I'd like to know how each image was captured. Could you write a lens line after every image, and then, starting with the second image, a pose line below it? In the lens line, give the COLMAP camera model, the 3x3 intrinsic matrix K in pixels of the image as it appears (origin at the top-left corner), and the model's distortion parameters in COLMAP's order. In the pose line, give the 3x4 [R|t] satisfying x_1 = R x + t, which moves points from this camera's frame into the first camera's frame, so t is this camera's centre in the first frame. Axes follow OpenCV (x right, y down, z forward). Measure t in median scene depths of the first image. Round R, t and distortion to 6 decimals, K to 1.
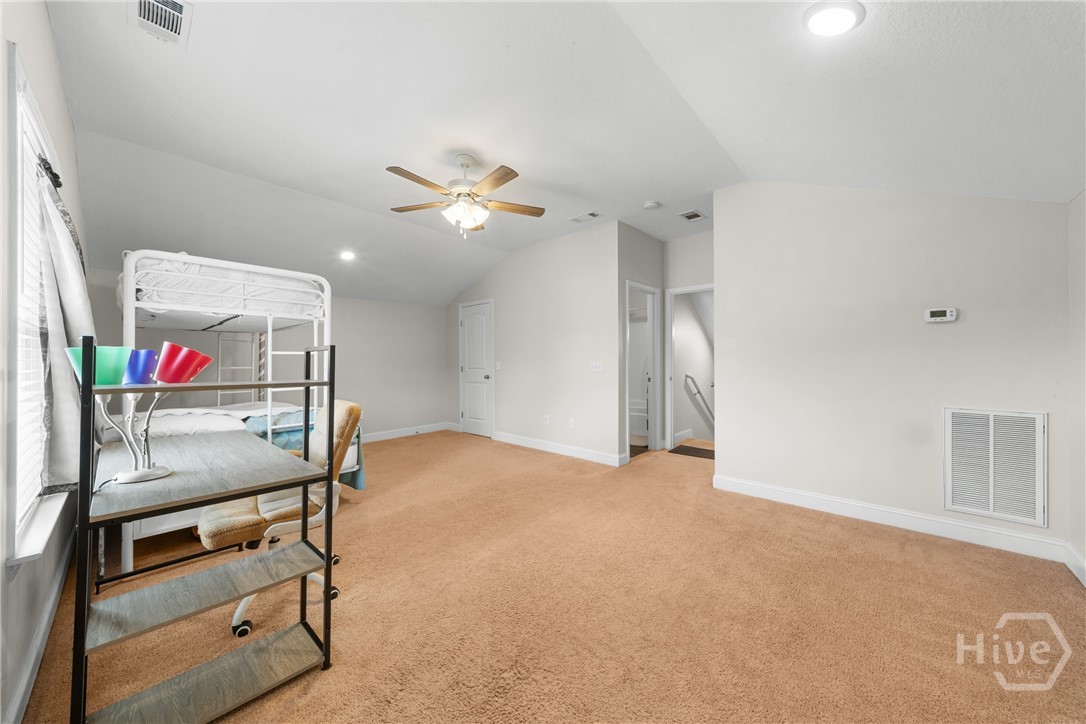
lens RADIAL K [[380.8, 0, 532.1], [0, 380.8, 358.3], [0, 0, 1]] dist [0.003511, -0.000829]
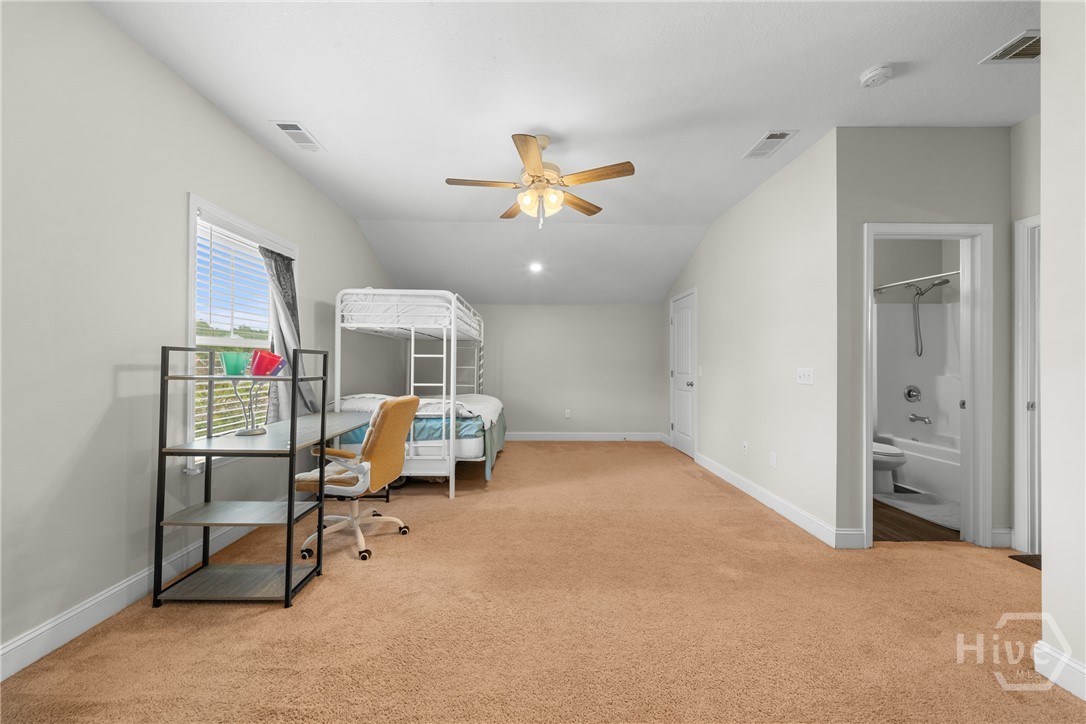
lens RADIAL K [[380.8, 0, 539.3], [0, 380.8, 360.8], [0, 0, 1]] dist [0.003511, -0.000829]
pose [[0.689950, 0.004541, -0.723843, 0.433483], [-0.005444, 0.999985, 0.001085, -0.000736], [0.723836, 0.003192, 0.689964, 0.338133]]
